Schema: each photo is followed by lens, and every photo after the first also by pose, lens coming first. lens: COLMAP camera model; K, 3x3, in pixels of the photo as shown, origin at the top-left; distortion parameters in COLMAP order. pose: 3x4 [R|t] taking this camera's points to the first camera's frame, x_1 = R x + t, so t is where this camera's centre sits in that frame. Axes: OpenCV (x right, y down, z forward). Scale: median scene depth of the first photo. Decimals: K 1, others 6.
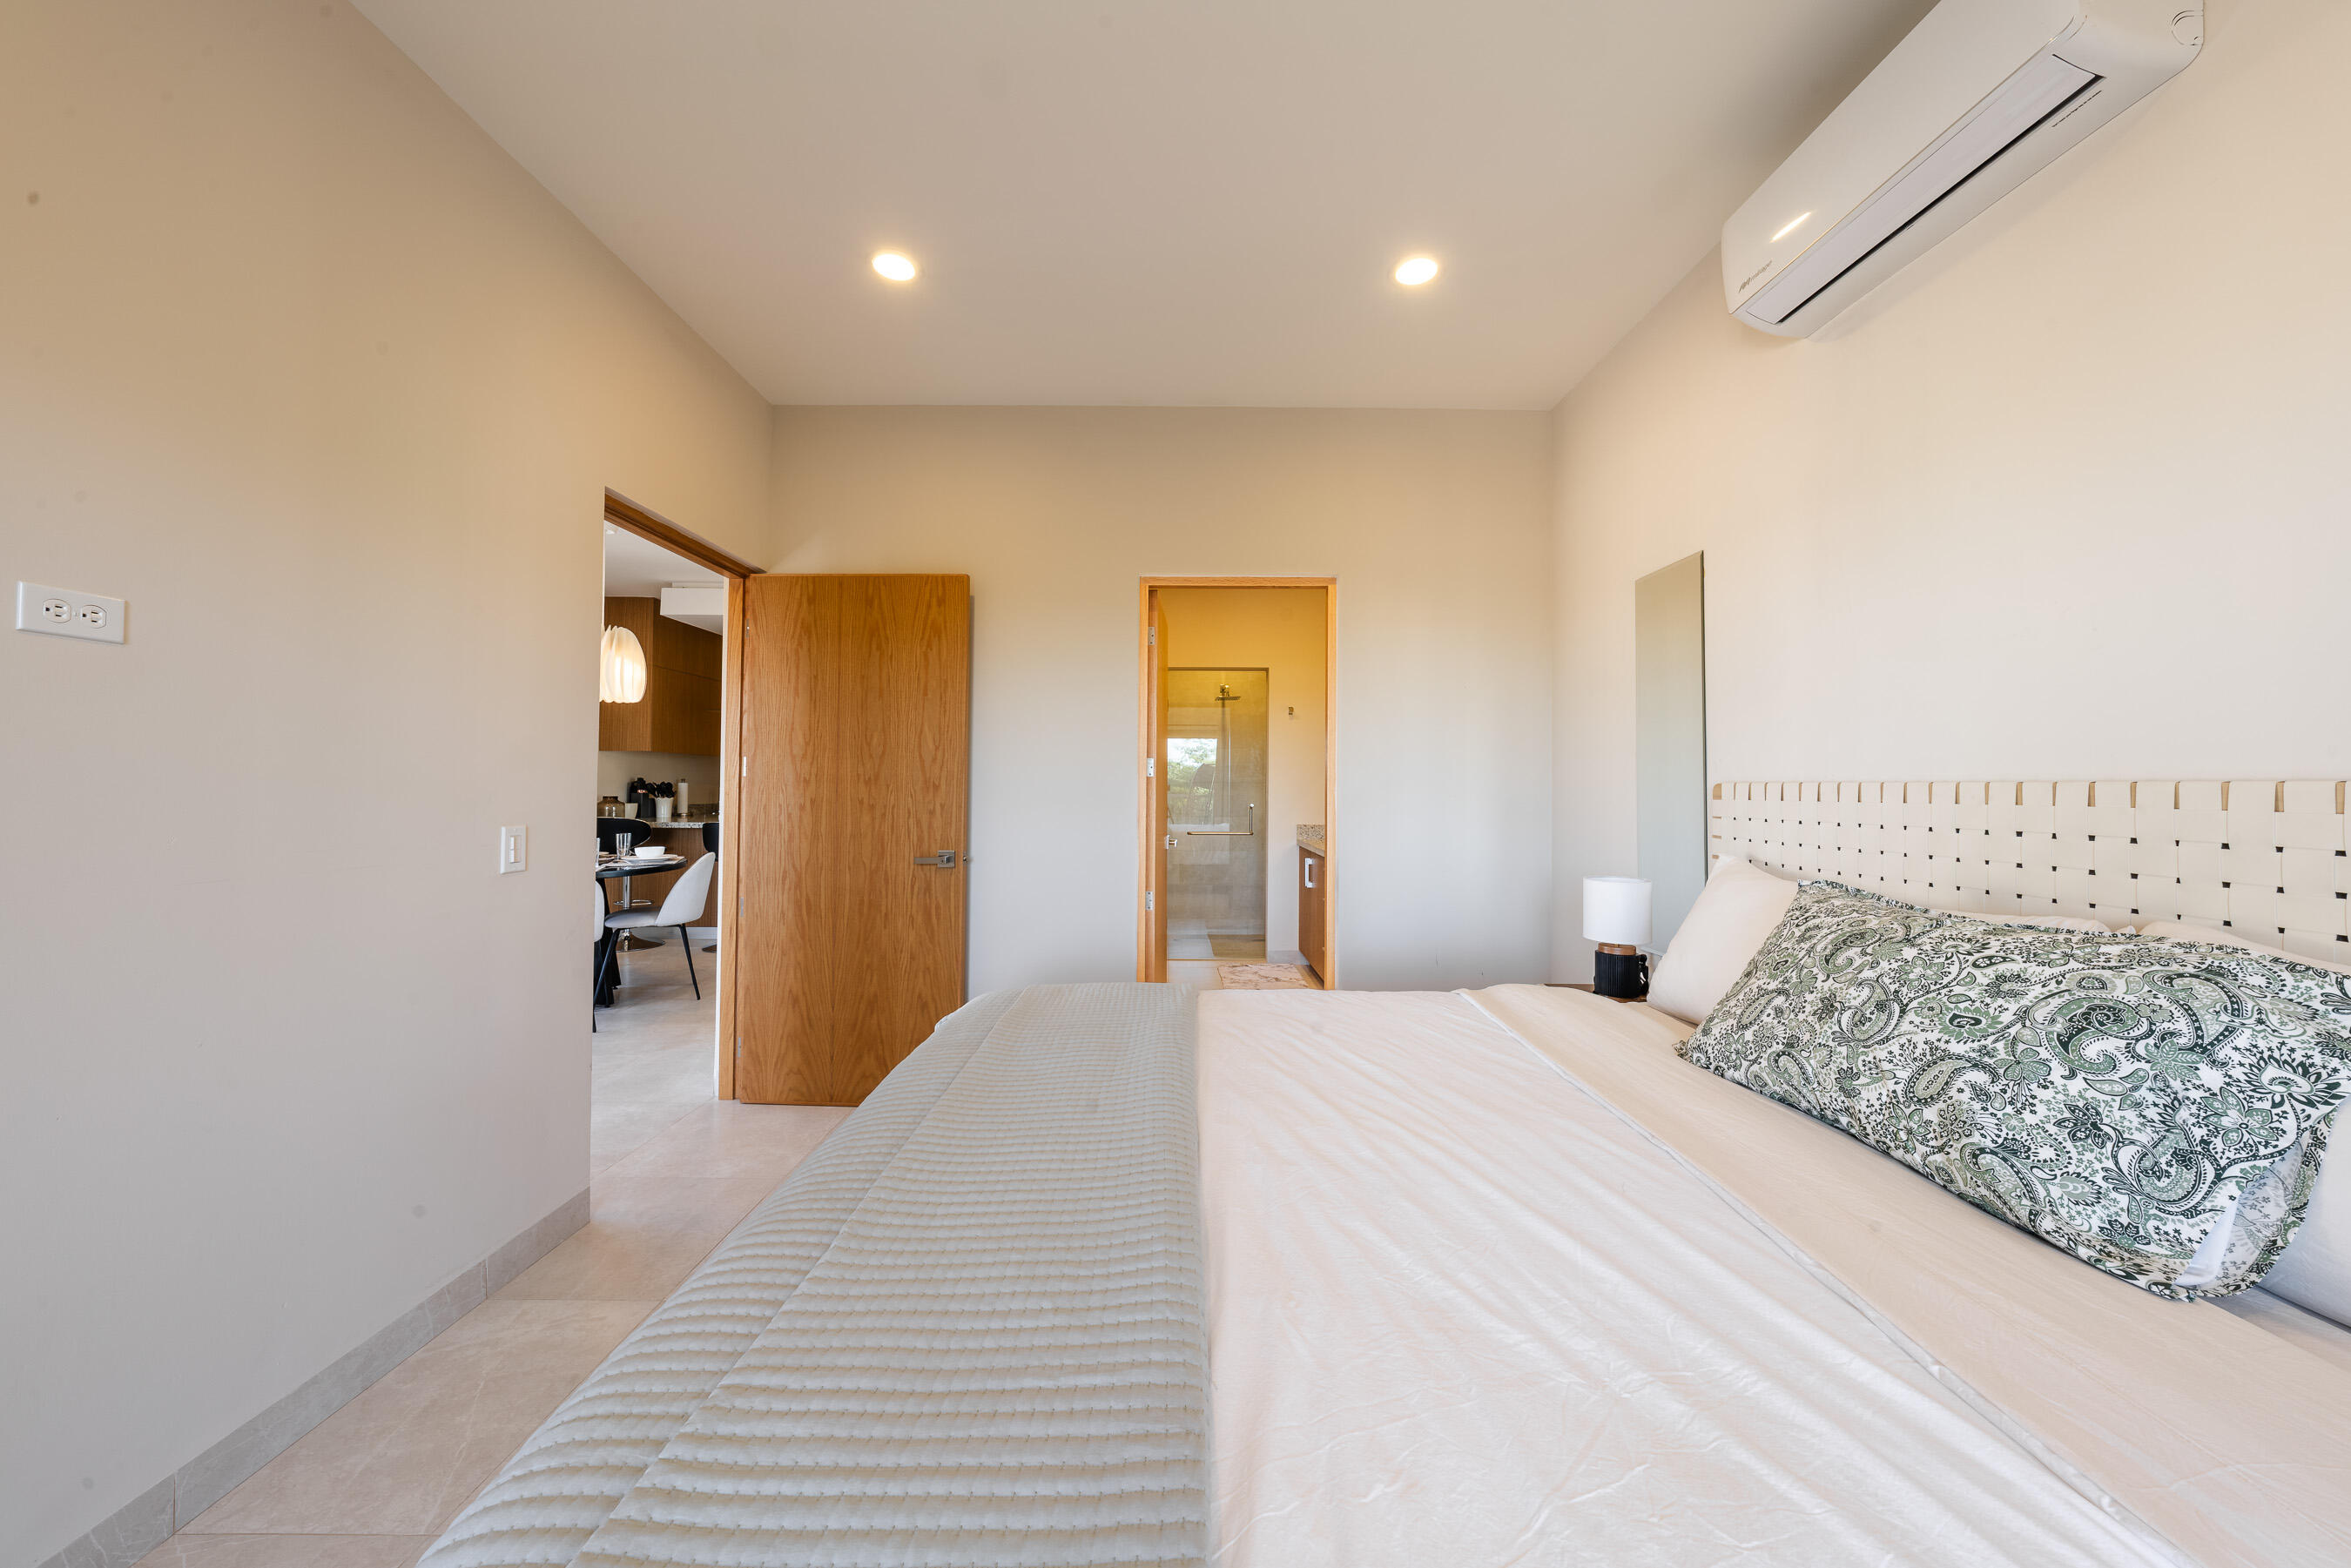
lens RADIAL K [[737.0, 0, 1171.3], [0, 737.0, 785.0], [0, 0, 1]] dist [-0.001723, -0.000097]
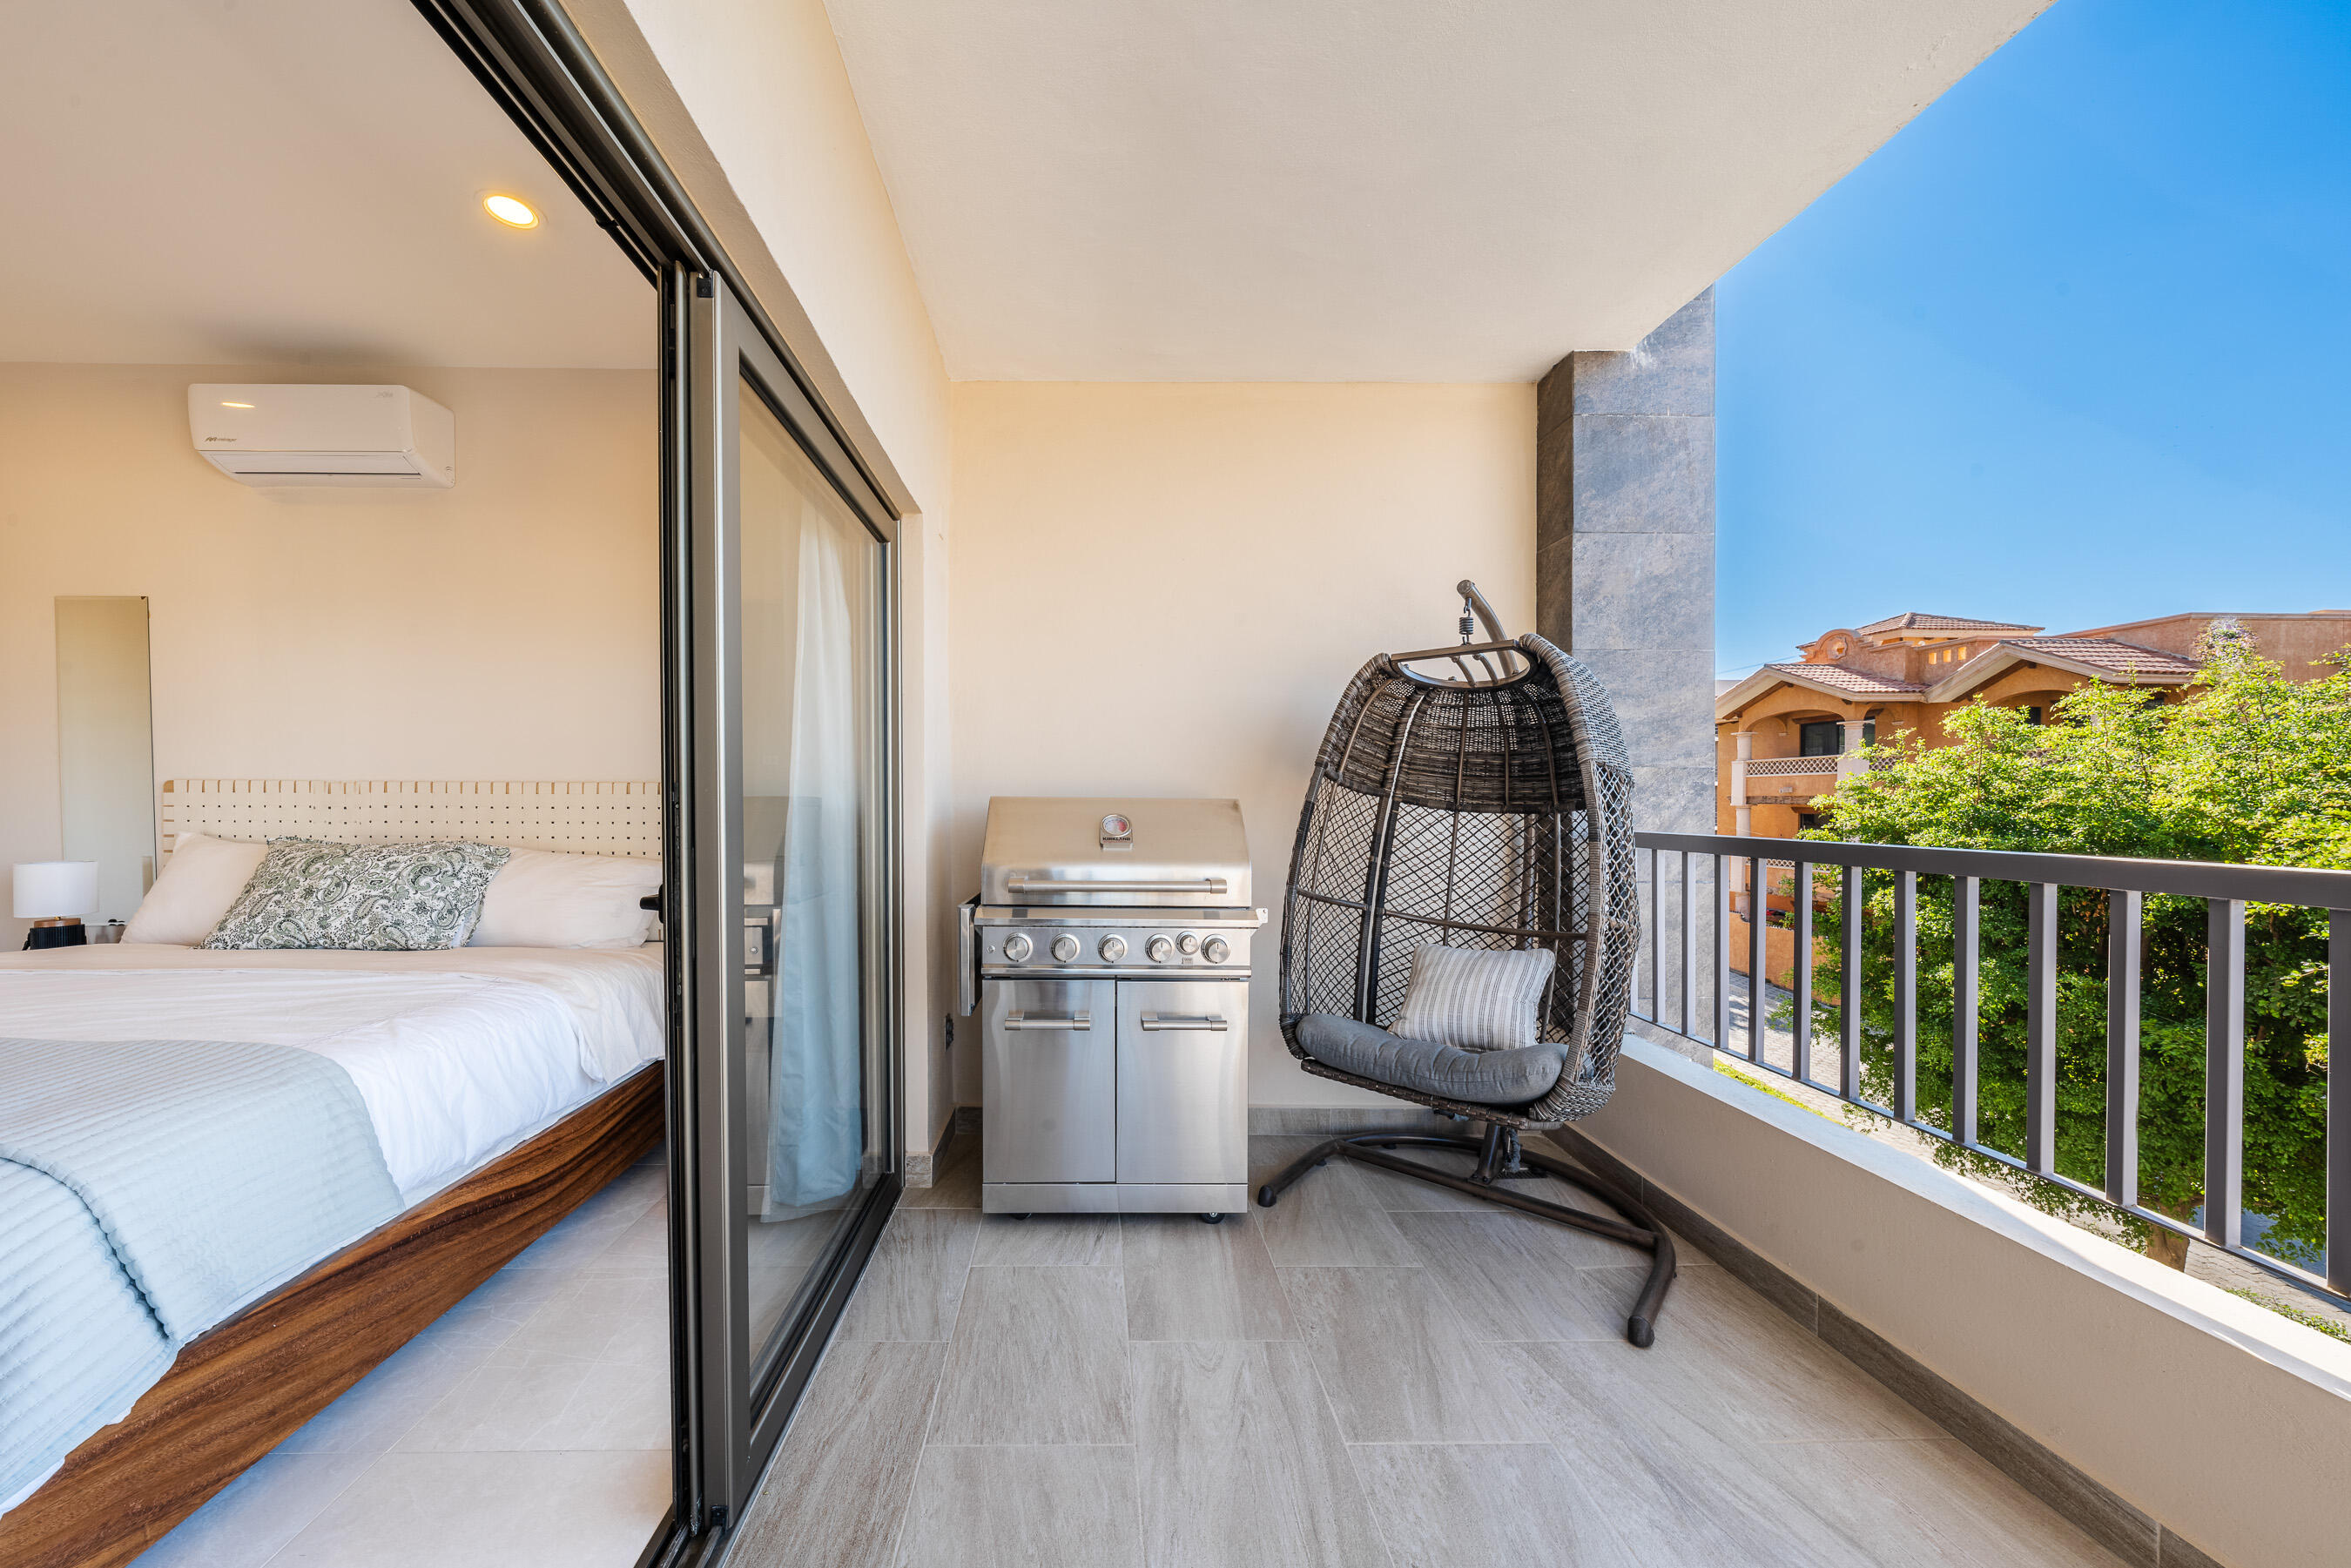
lens RADIAL K [[809.2, 0, 1172.4], [0, 809.2, 803.4], [0, 0, 1]] dist [-0.000534, 0.000089]
pose [[-0.111777, -0.007926, 0.993702, -1.643432], [-0.007251, 0.999948, 0.007160, 0.029260], [-0.993707, -0.006405, -0.111829, -1.148615]]
